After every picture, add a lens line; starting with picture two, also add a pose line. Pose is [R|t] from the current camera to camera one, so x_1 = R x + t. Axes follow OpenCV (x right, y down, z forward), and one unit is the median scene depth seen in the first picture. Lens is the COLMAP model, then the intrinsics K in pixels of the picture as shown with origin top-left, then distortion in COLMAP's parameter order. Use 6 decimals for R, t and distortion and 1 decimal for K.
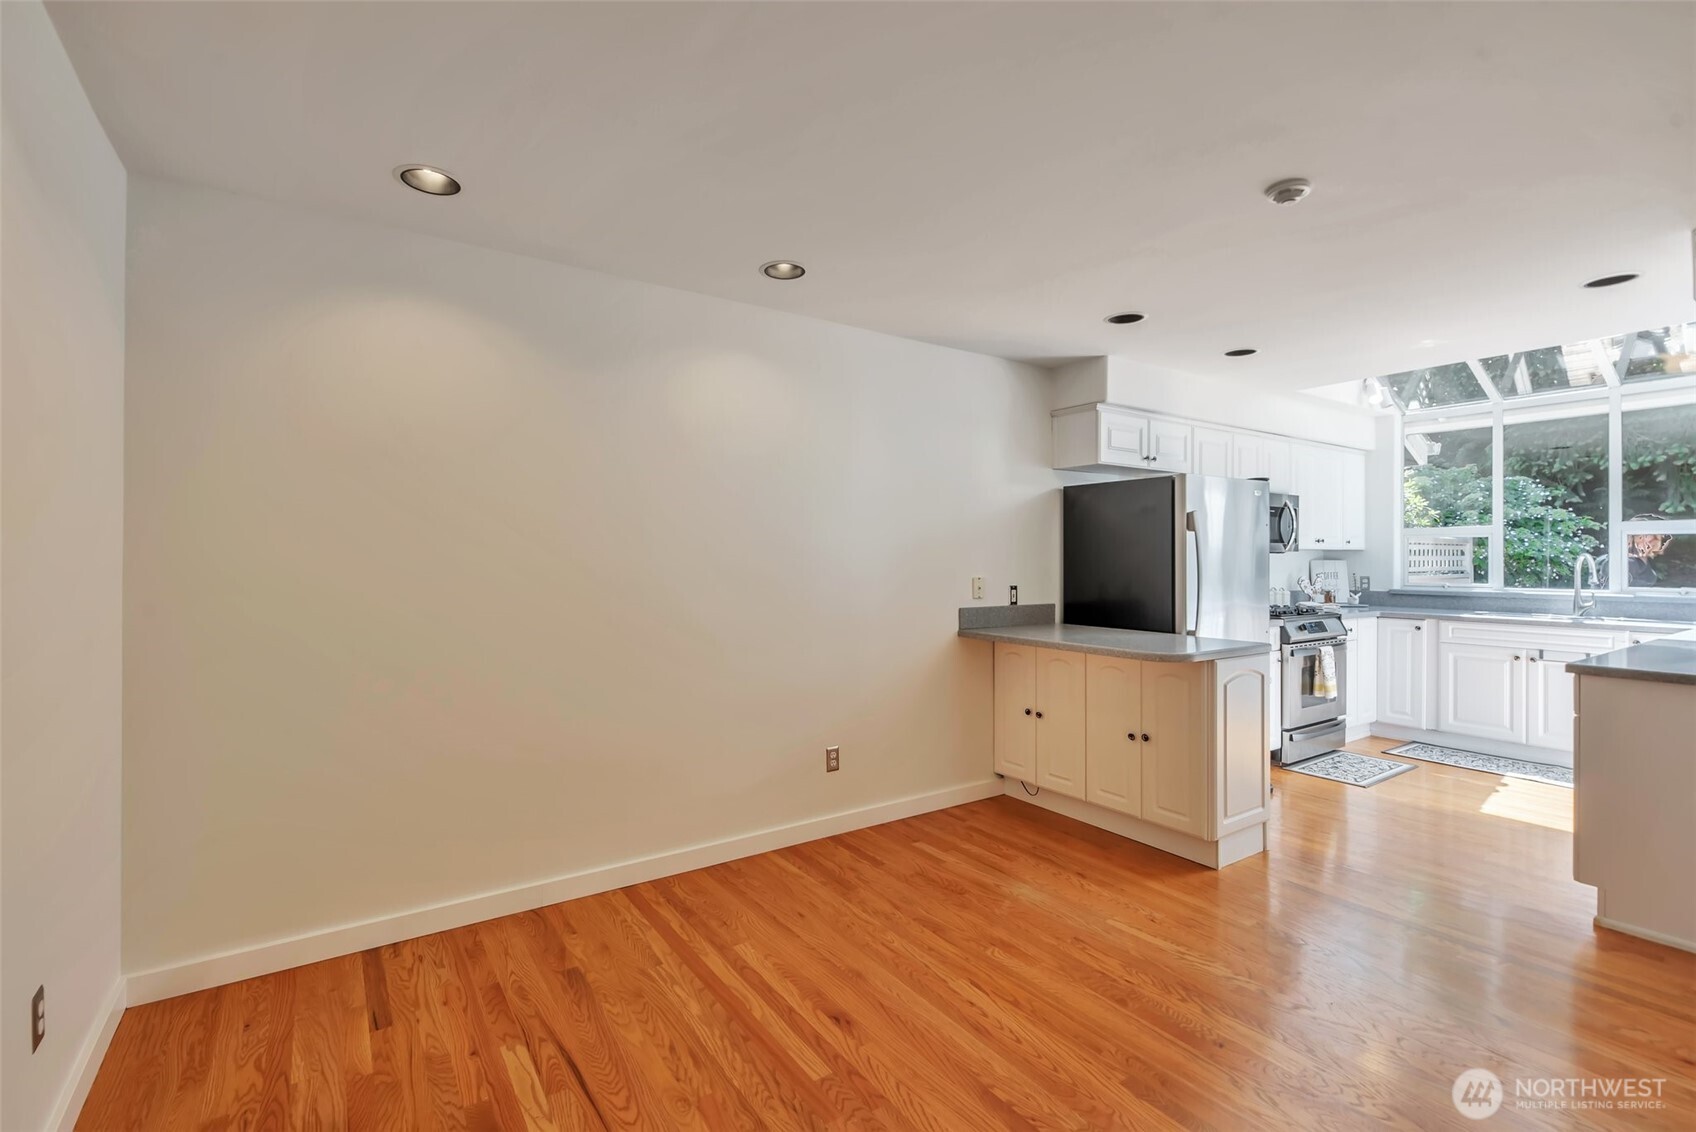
lens RADIAL K [[757.8, 0, 841.1], [0, 757.8, 573.7], [0, 0, 1]] dist [0.009716, 0.000349]
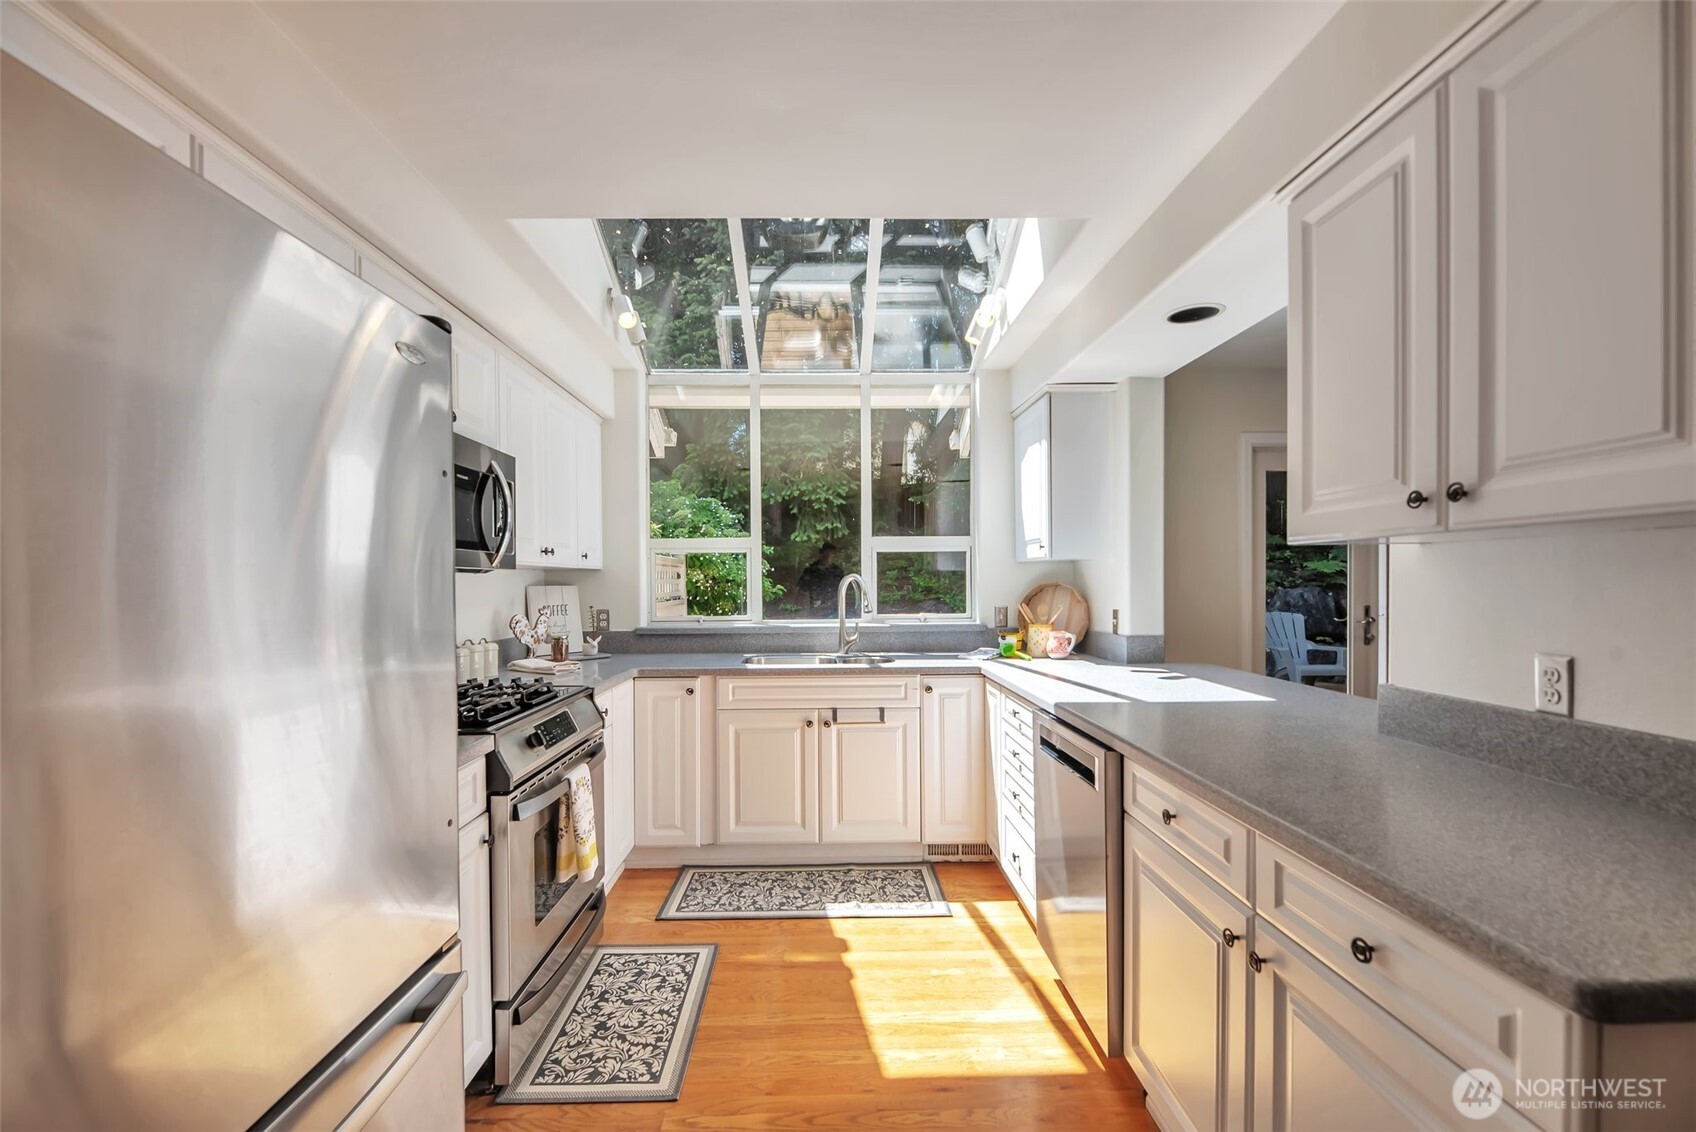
lens RADIAL K [[718.5, 0, 841.0], [0, 718.5, 581.6], [0, 0, 1]] dist [0.000170, -0.000127]
pose [[0.543475, -0.005683, 0.839406, 0.326879], [0.026032, 0.999610, -0.010087, -0.010683], [-0.839022, 0.027334, 0.543411, 0.572637]]
